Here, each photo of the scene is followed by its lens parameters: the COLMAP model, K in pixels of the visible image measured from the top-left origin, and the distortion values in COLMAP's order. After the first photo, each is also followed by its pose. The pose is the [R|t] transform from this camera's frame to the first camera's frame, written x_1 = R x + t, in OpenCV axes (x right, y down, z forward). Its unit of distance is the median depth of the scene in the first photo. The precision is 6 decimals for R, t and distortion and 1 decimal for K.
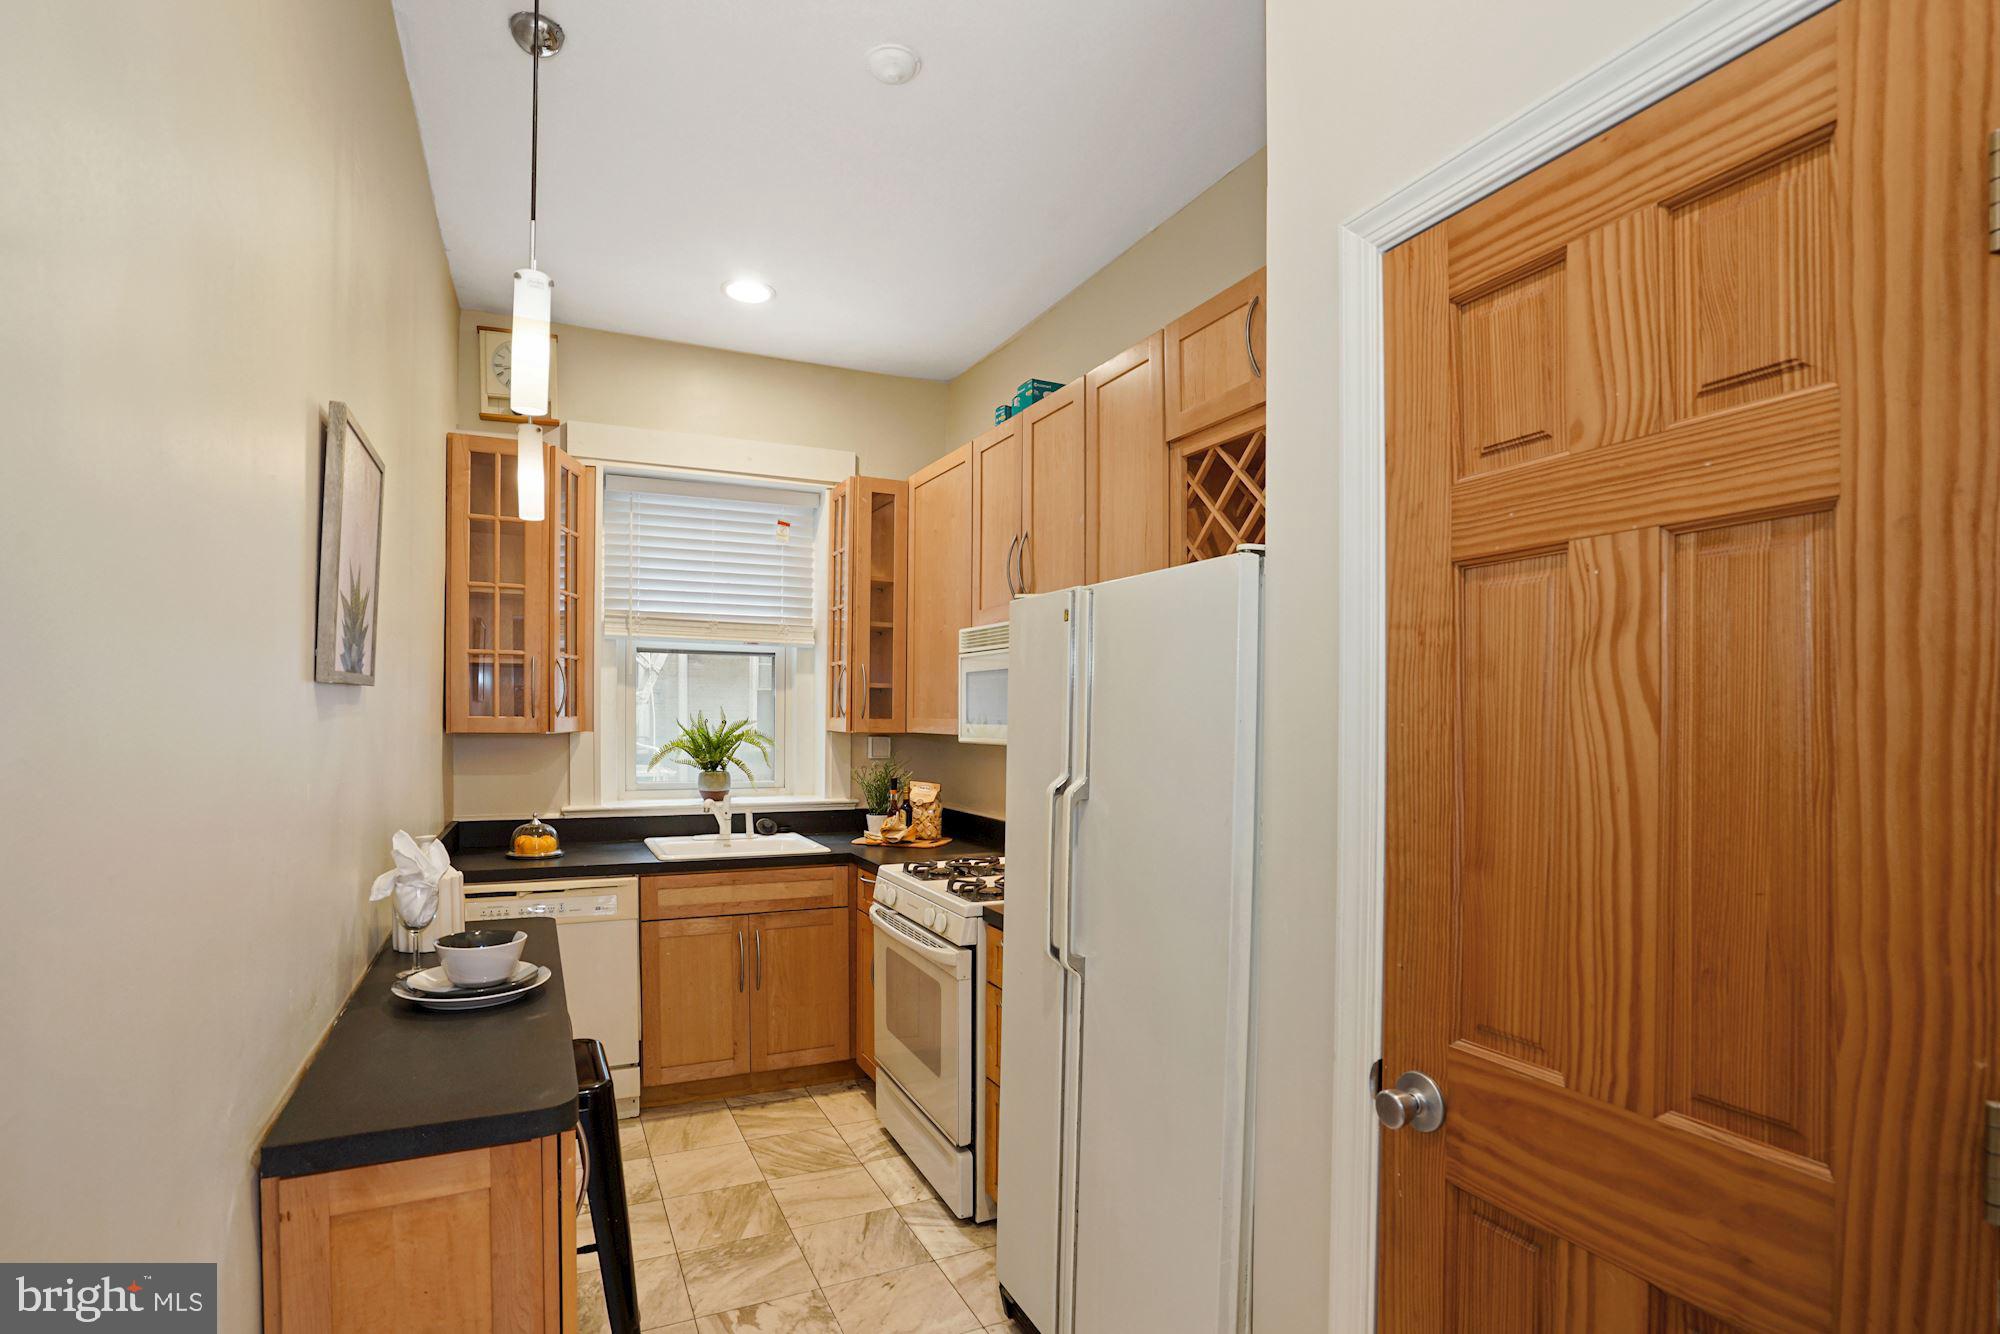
lens RADIAL K [[937.0, 0, 999.6], [0, 937.0, 725.4], [0, 0, 1]] dist [-0.054545, -0.000063]
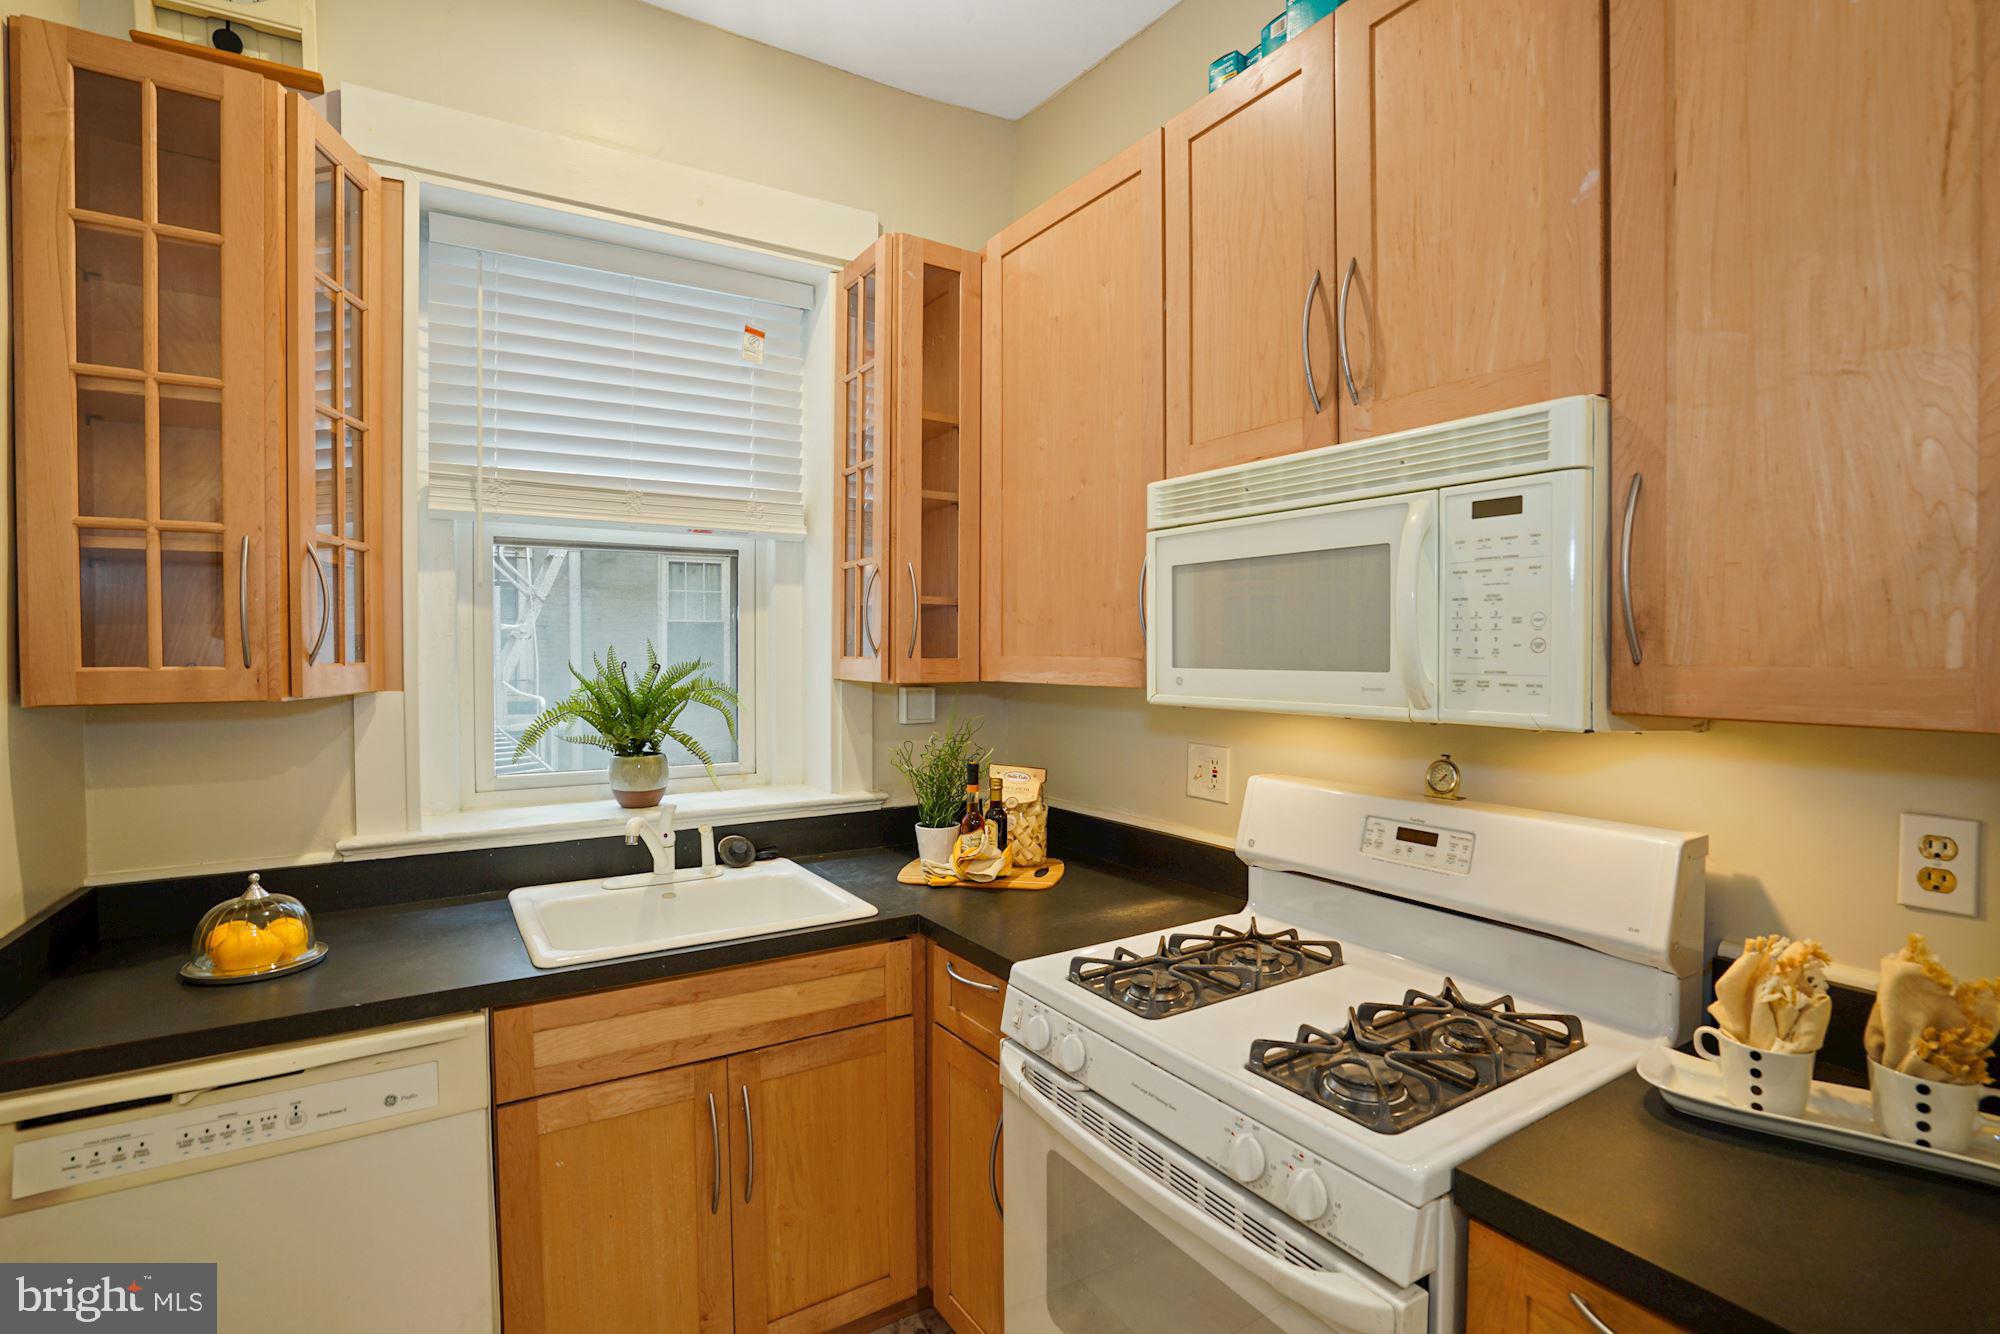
lens RADIAL K [[924.2, 0, 1005.4], [0, 924.2, 650.4], [0, 0, 1]] dist [-0.054404, 0.018020]
pose [[0.993614, -0.012451, 0.112145, -0.155392], [0.013210, 0.999895, -0.006027, -0.008080], [-0.112058, 0.007470, 0.993674, 0.446476]]
